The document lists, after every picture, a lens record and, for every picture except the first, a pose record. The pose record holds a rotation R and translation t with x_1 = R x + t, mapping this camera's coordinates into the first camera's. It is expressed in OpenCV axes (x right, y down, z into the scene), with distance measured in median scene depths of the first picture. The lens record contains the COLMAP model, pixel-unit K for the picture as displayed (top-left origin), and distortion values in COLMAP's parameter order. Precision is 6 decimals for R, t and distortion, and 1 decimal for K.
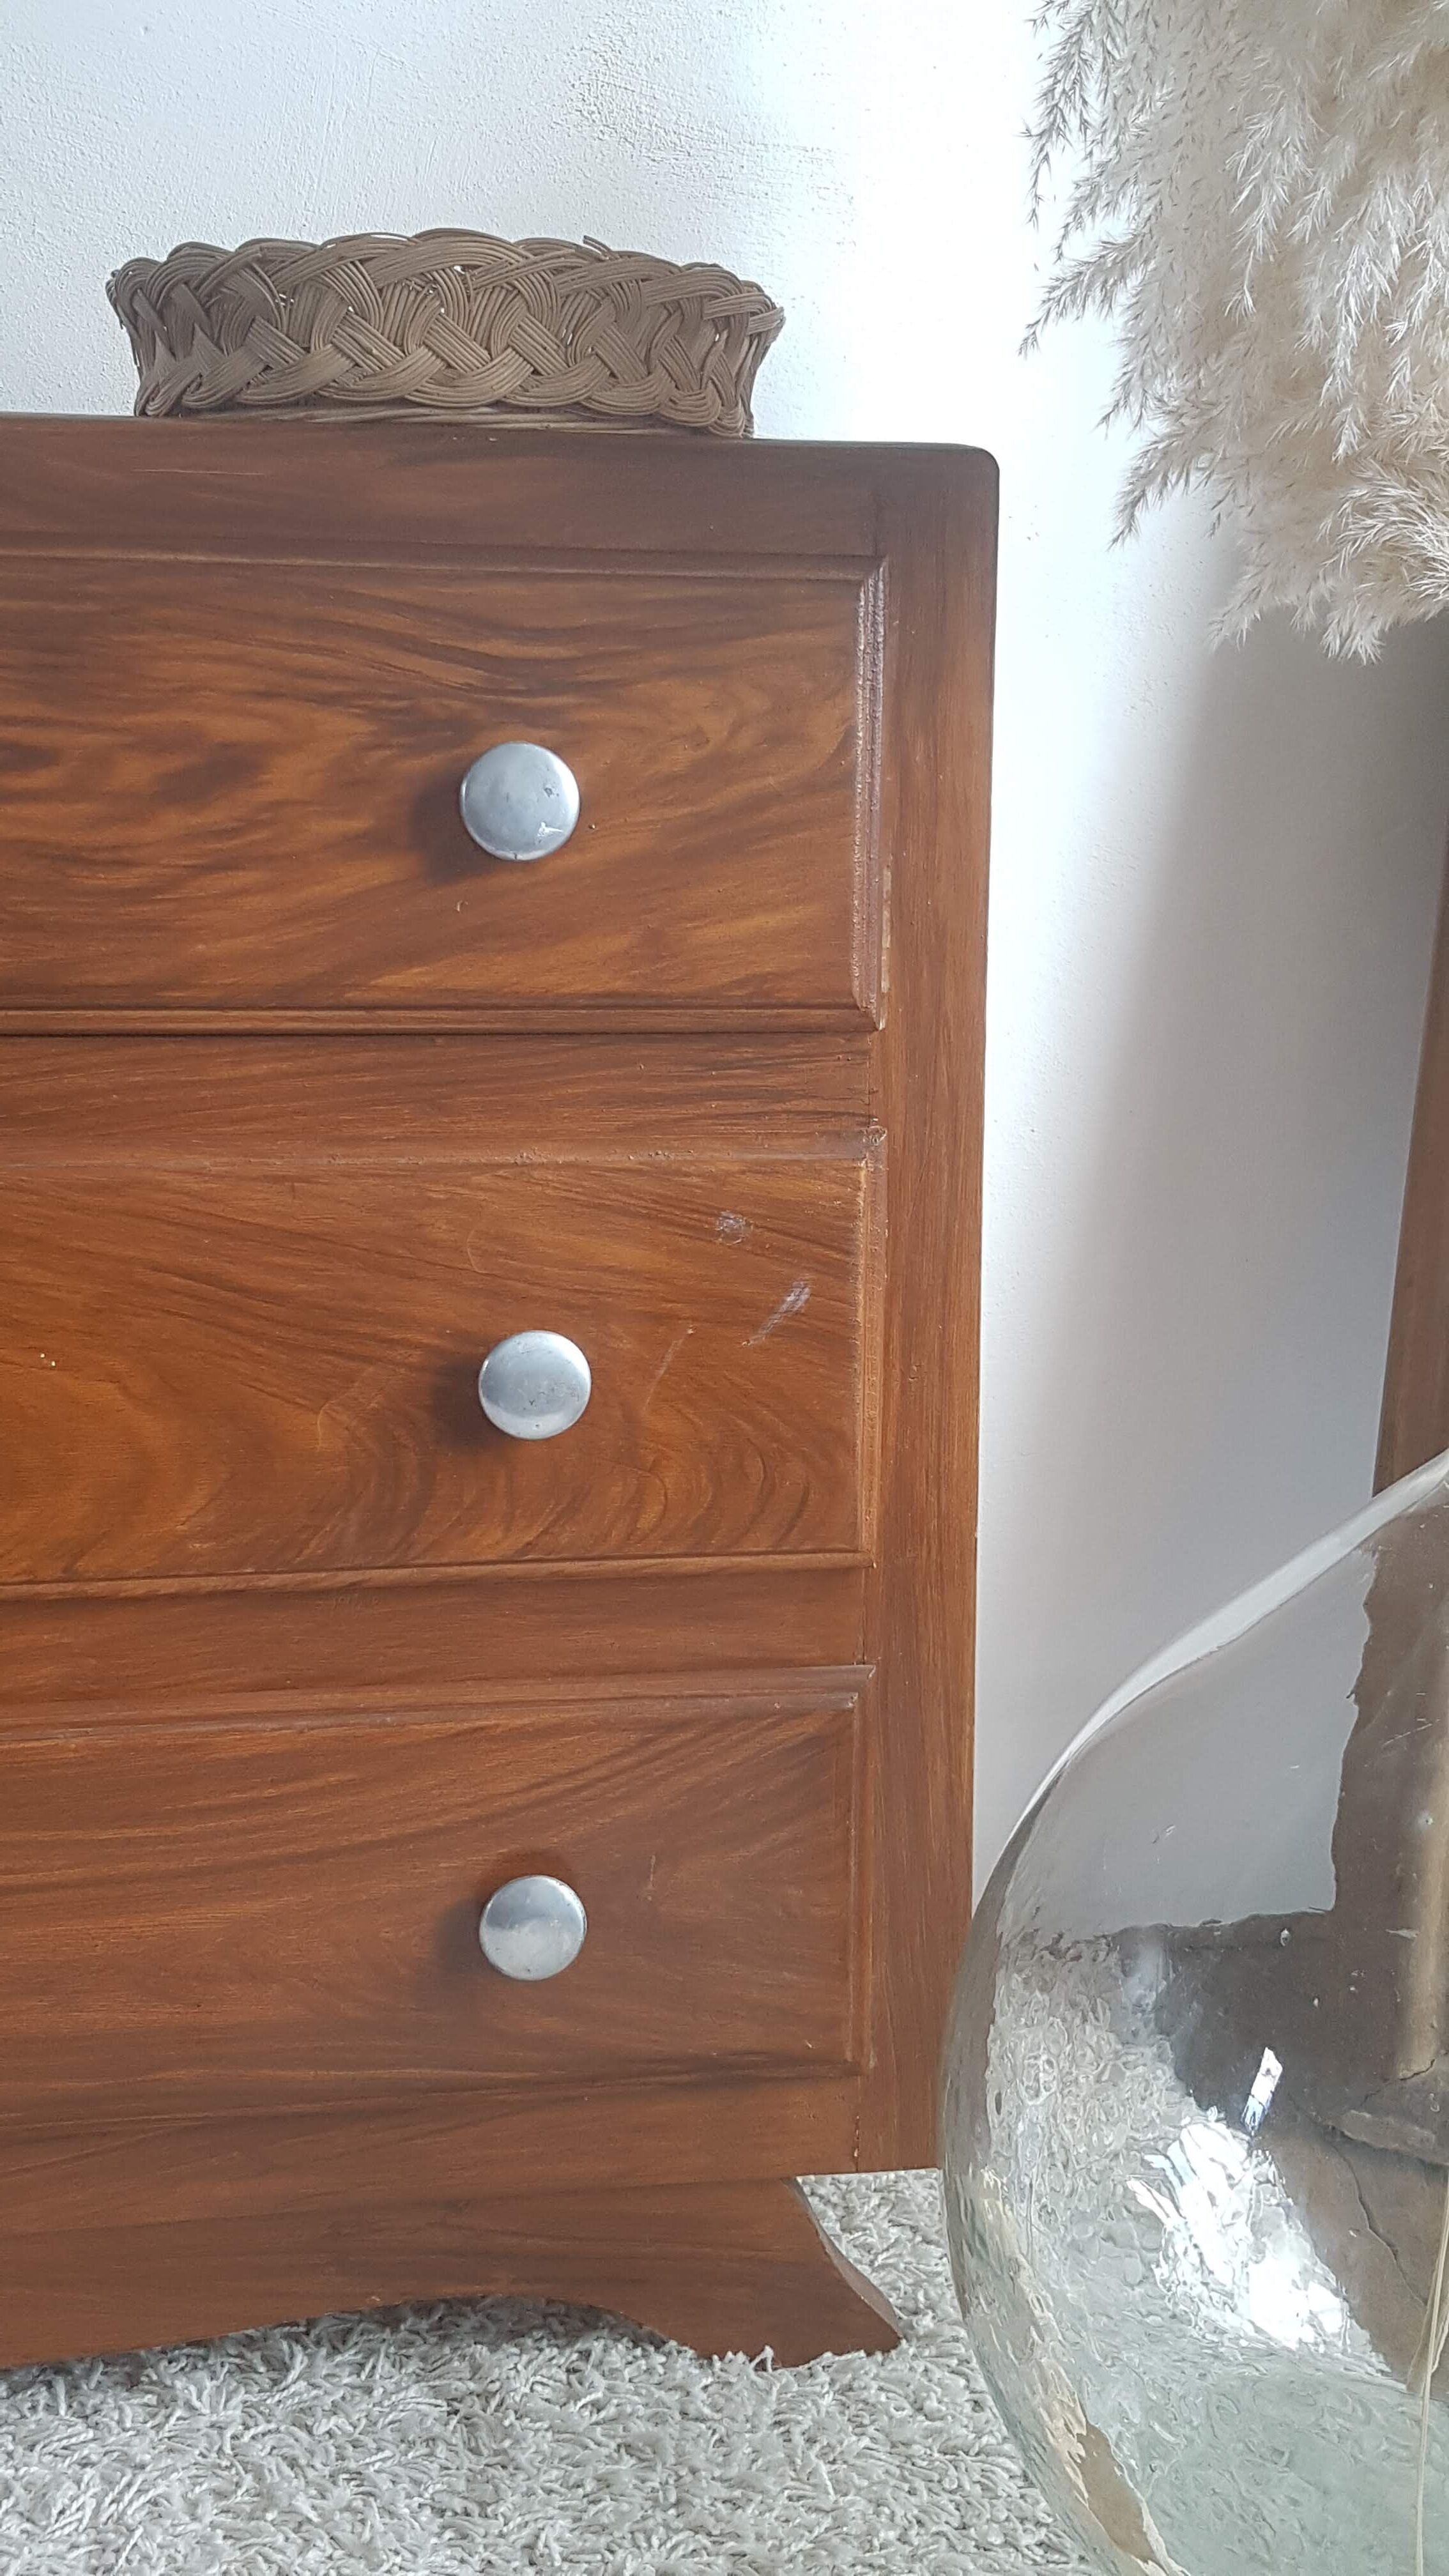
lens RADIAL K [[2542.2, 0, 763.1], [0, 2542.2, 1254.4], [0, 0, 1]] dist [0.137001, -0.330746]
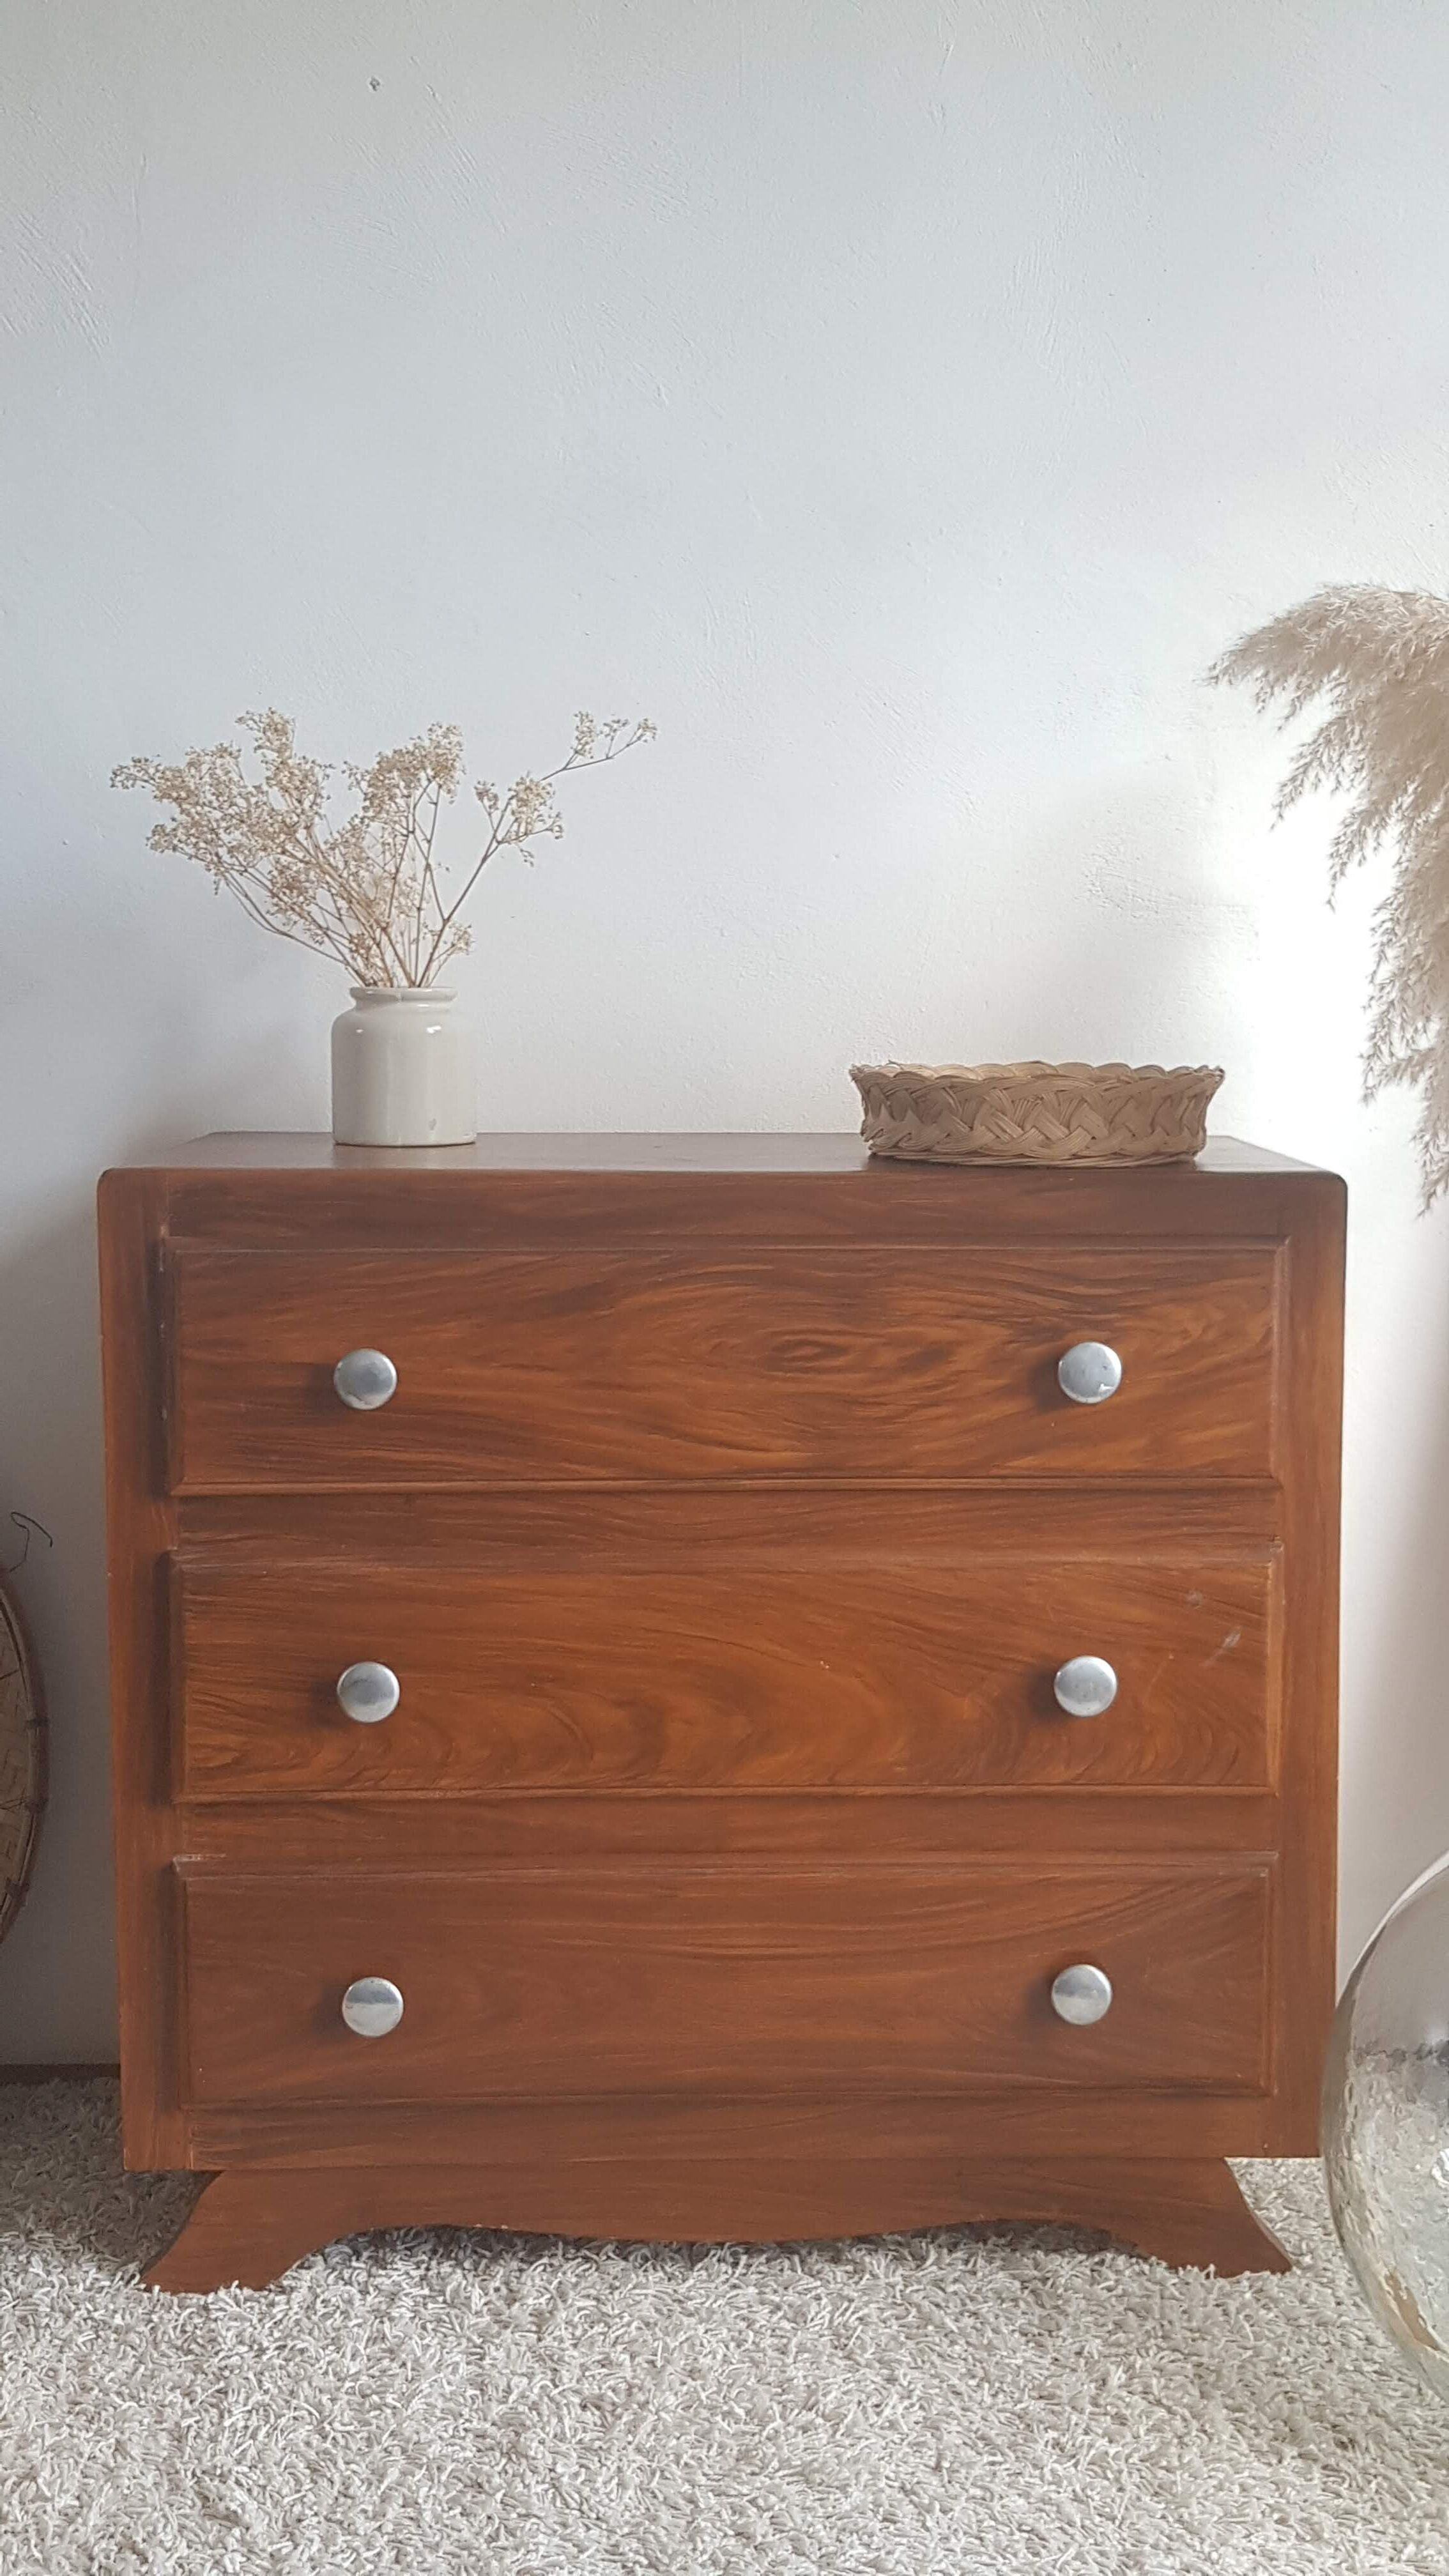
lens RADIAL K [[2548.5, 0, 786.0], [0, 2548.5, 1241.4], [0, 0, 1]] dist [0.099262, -0.215753]
pose [[0.991186, 0.006887, -0.132298, -0.061058], [-0.016784, 0.997129, -0.073844, -0.122929], [0.131410, 0.075414, 0.988456, -0.825841]]
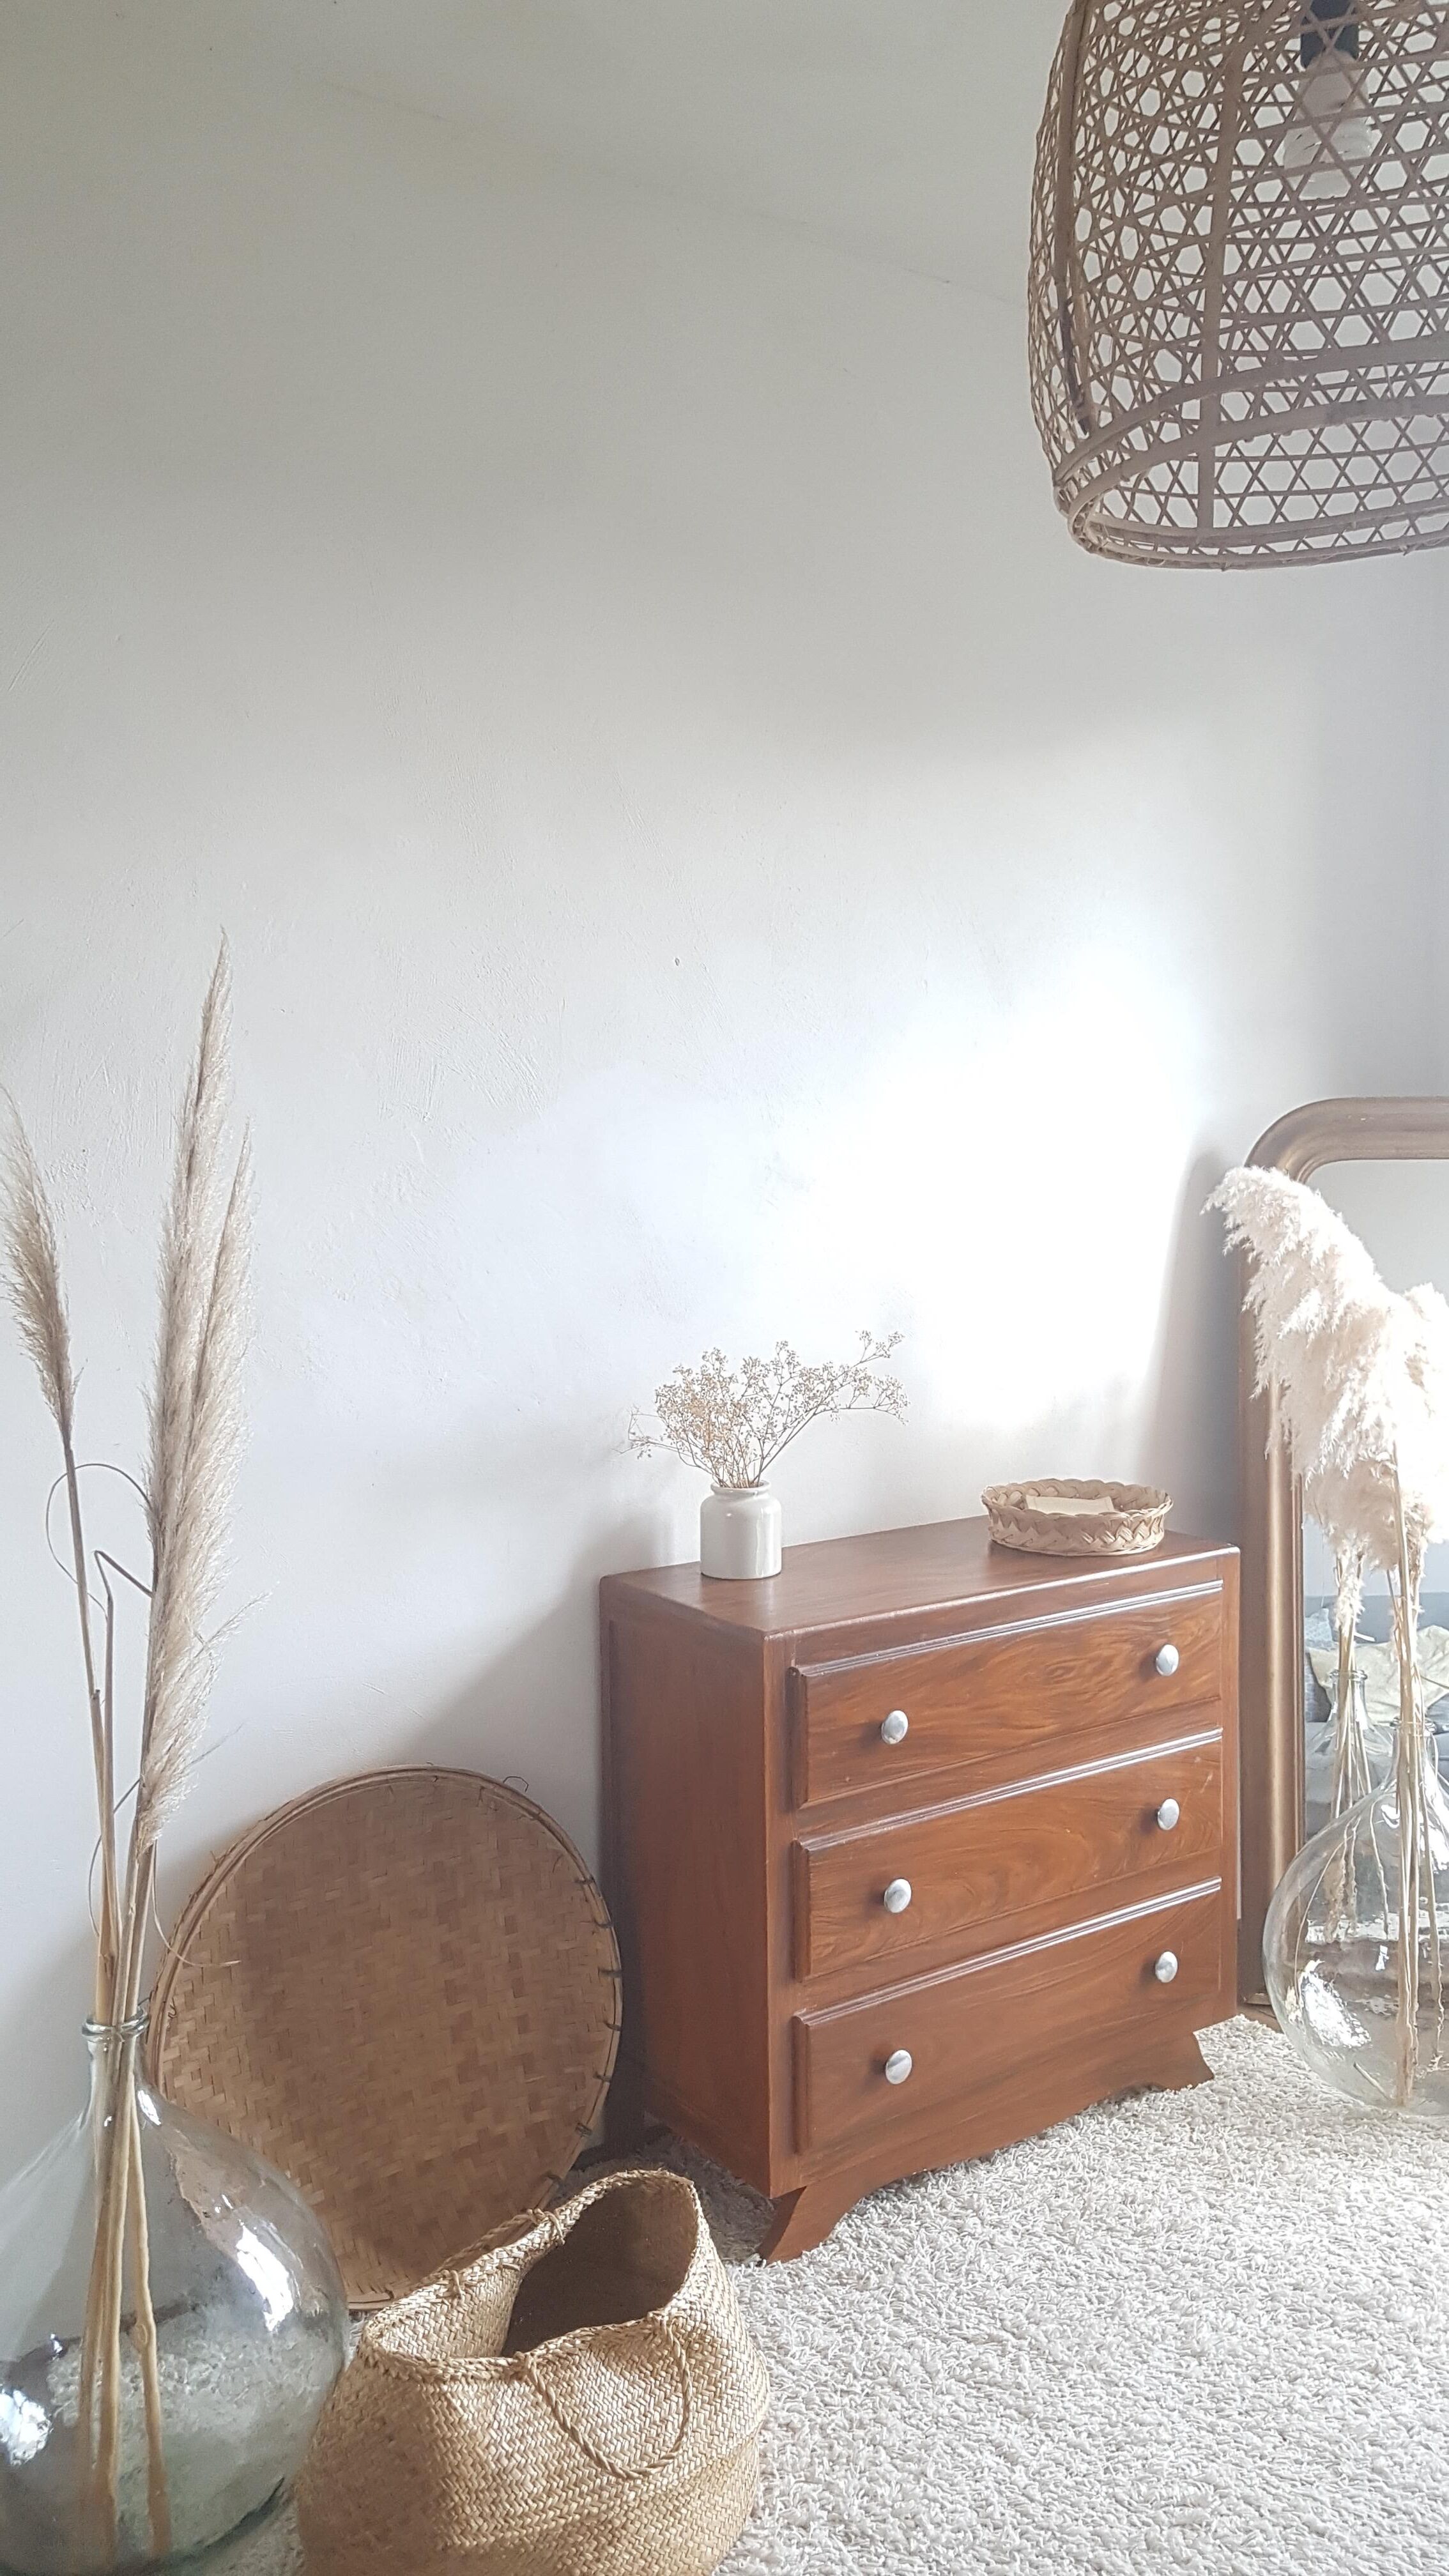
lens RADIAL K [[2031.7, 0, 753.7], [0, 2031.7, 1259.5], [0, 0, 1]] dist [-0.005575, -0.001471]
pose [[0.892728, -0.046122, 0.448229, -1.848085], [0.093908, 0.991949, -0.084964, -0.535034], [-0.440701, 0.117942, 0.889872, -1.394451]]
